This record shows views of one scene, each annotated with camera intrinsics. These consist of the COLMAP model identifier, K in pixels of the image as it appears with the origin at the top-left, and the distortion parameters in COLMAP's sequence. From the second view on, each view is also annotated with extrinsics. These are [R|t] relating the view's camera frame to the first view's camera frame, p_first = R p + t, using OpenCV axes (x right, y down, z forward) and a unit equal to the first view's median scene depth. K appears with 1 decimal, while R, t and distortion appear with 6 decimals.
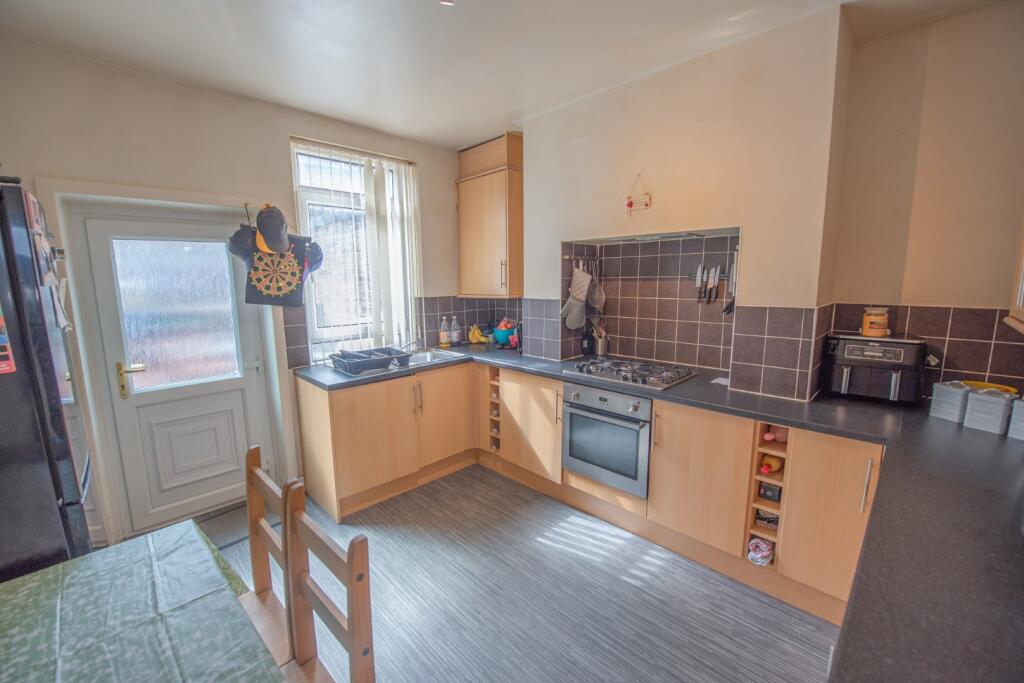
lens RADIAL K [[423.3, 0, 511.0], [0, 423.3, 344.5], [0, 0, 1]] dist [-0.001084, 0.000169]
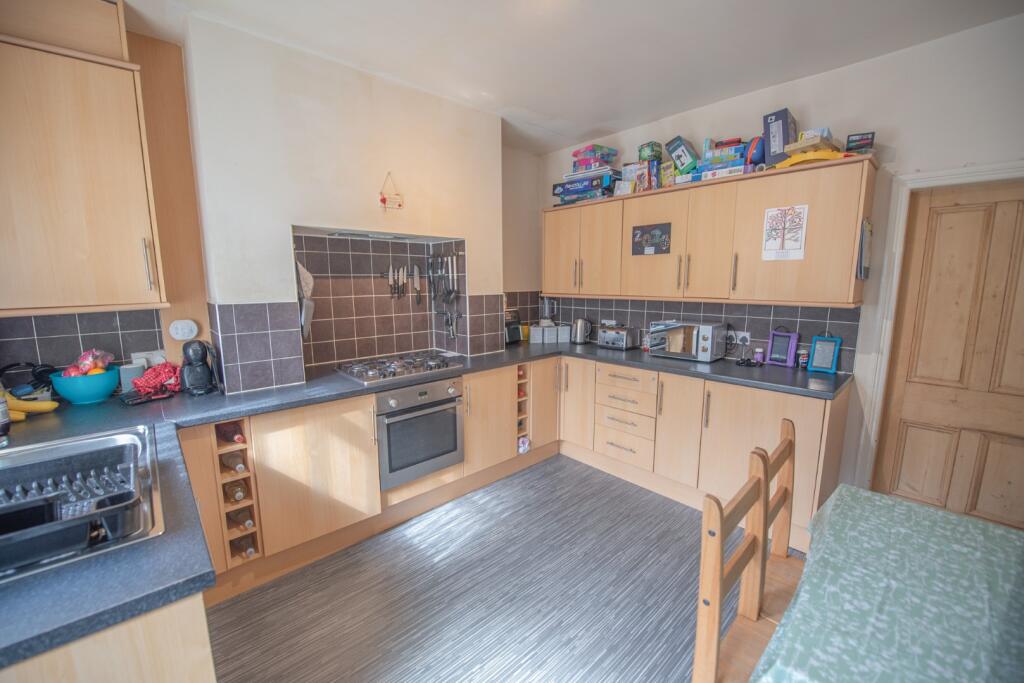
lens RADIAL K [[407.2, 0, 512.0], [0, 407.2, 341.5], [0, 0, 1]] dist [0.000474, -0.000129]
pose [[0.046323, -0.142104, 0.988767, -0.674313], [0.159640, 0.978161, 0.133101, -0.082569], [-0.986088, 0.151682, 0.067997, 0.660773]]
